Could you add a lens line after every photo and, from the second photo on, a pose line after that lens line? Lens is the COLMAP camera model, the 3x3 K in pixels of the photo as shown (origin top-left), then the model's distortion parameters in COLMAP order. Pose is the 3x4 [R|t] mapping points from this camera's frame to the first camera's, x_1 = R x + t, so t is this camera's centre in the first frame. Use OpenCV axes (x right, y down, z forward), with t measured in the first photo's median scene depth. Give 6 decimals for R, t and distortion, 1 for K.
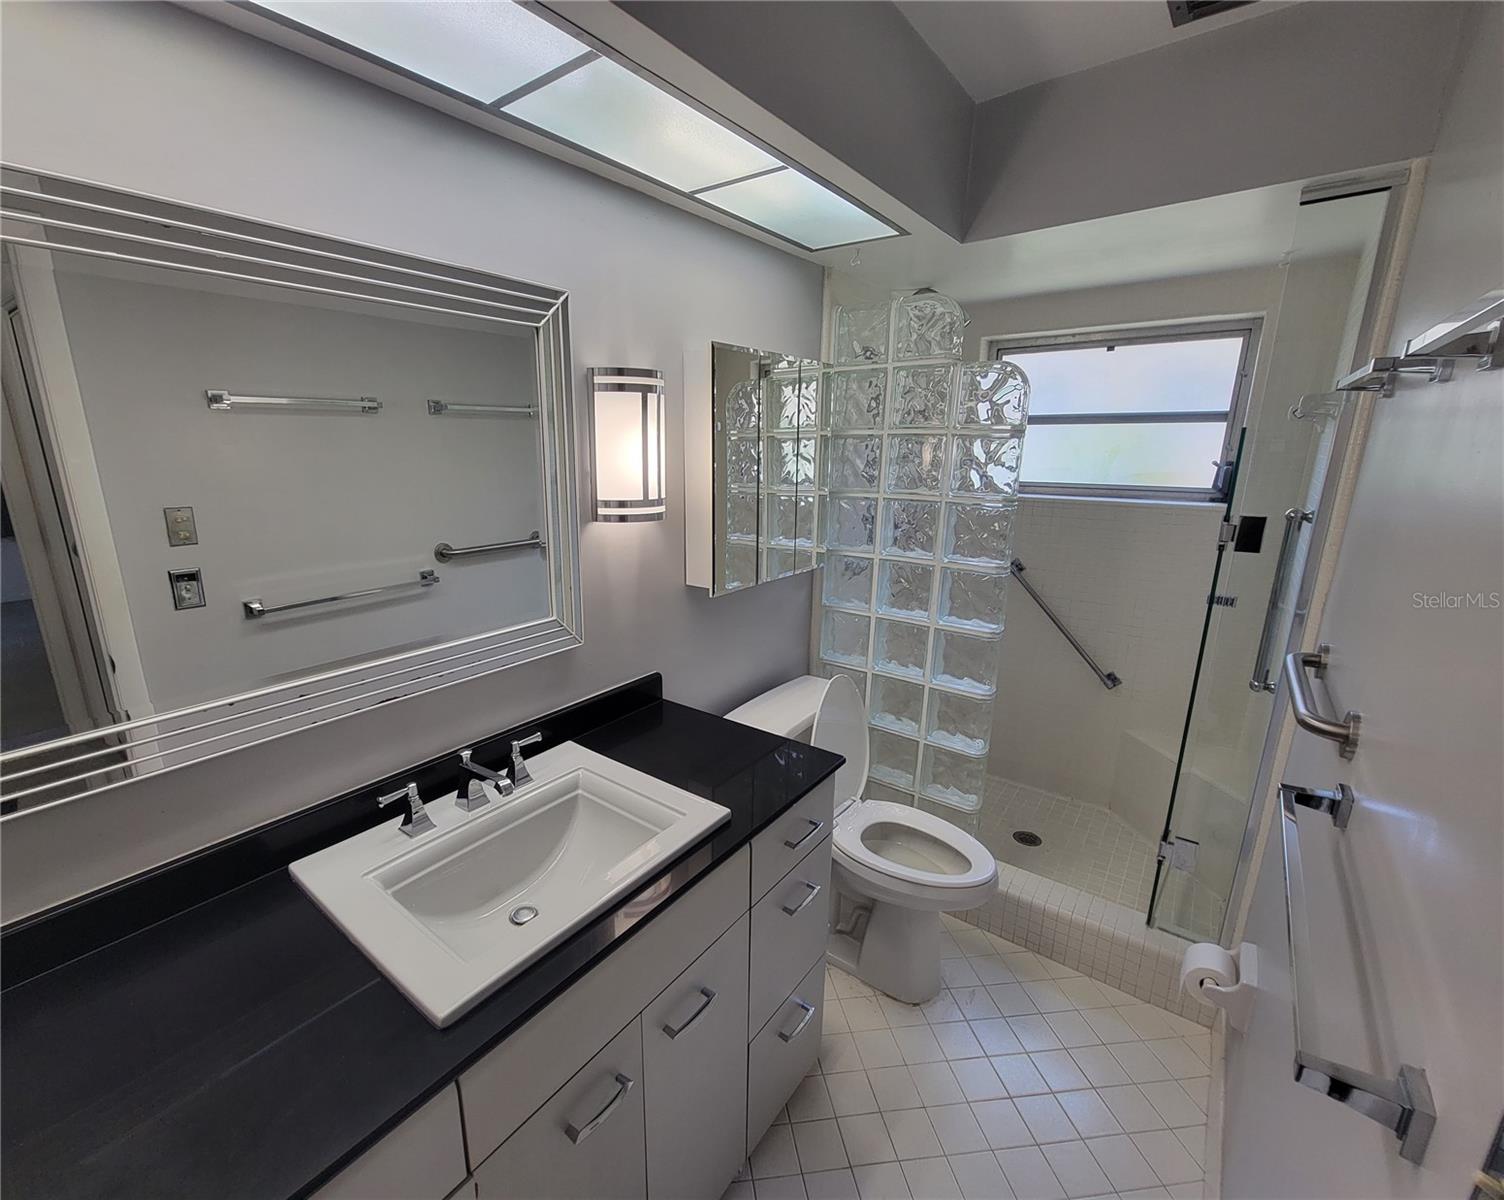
lens RADIAL K [[640.4, 0, 727.3], [0, 640.4, 600.8], [0, 0, 1]] dist [-0.000235, -0.000021]
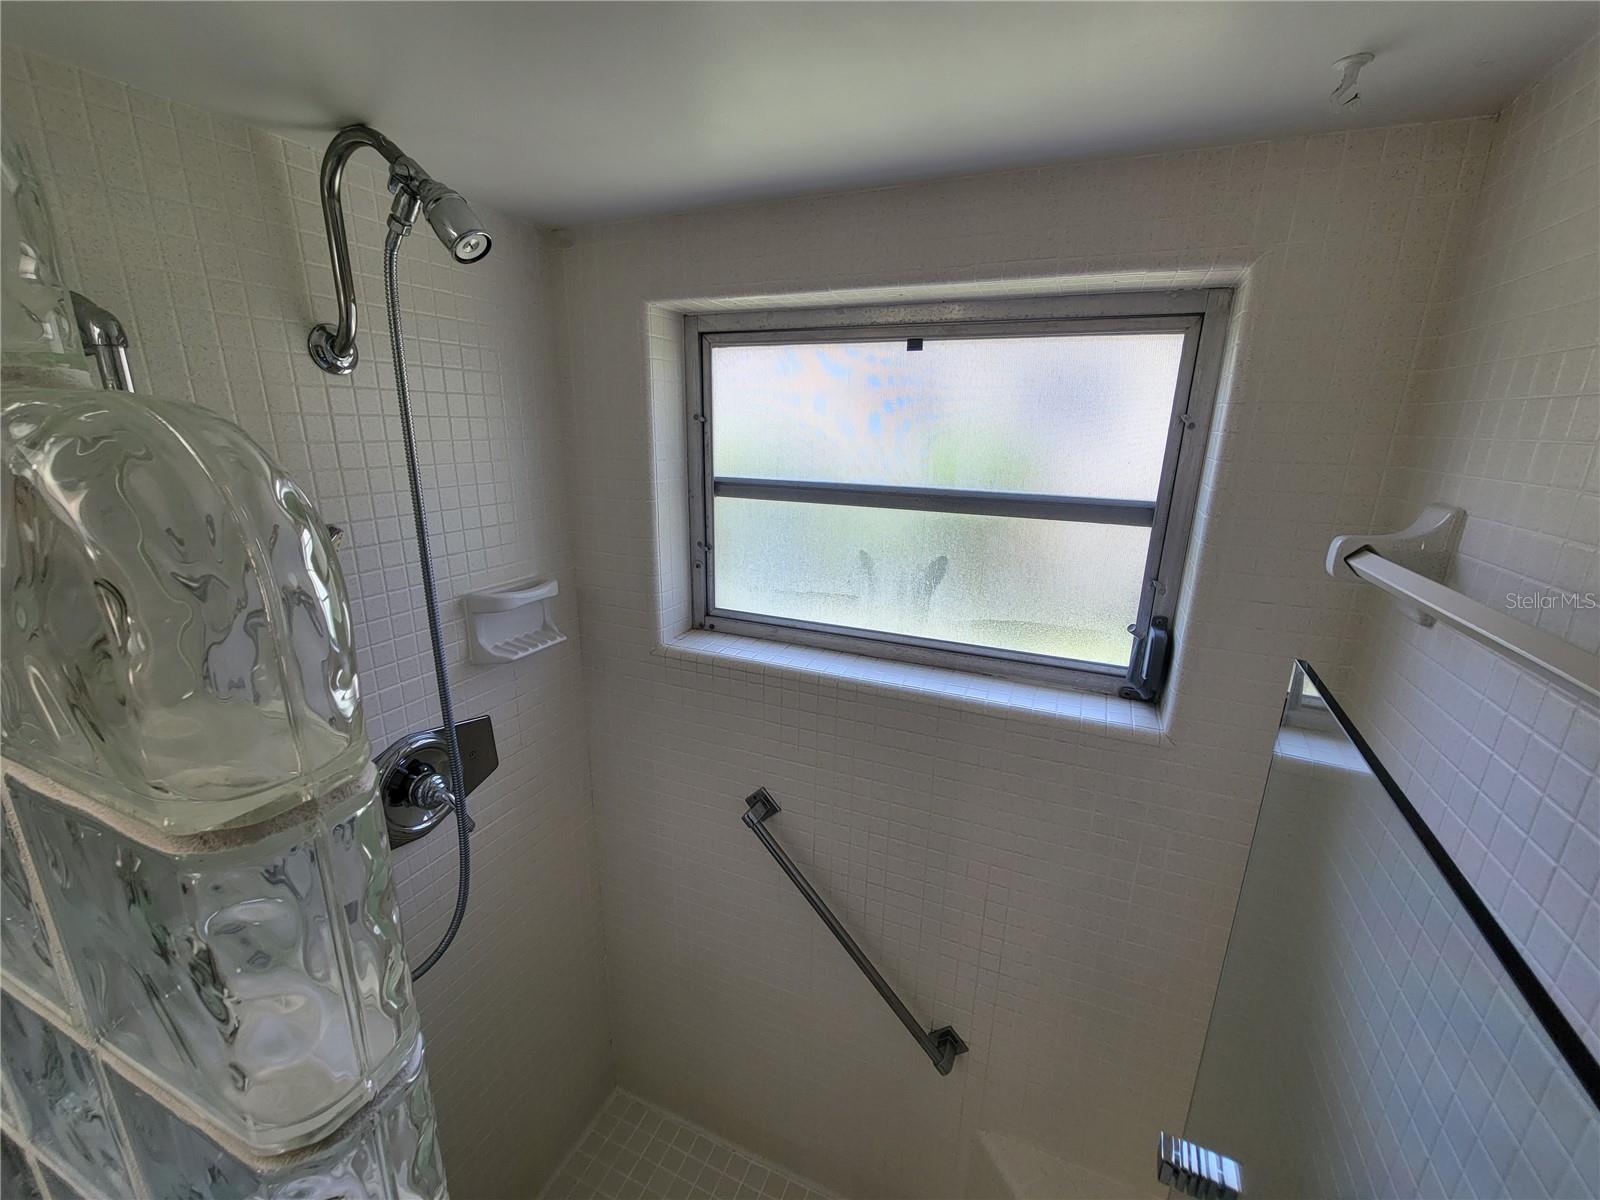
lens RADIAL K [[654.4, 0, 801.5], [0, 654.4, 608.0], [0, 0, 1]] dist [-0.004706, 0.000924]
pose [[0.968718, -0.050244, 0.243025, 0.434875], [0.042429, 0.998403, 0.037288, -0.250249], [-0.244510, -0.025810, 0.969303, 0.621473]]
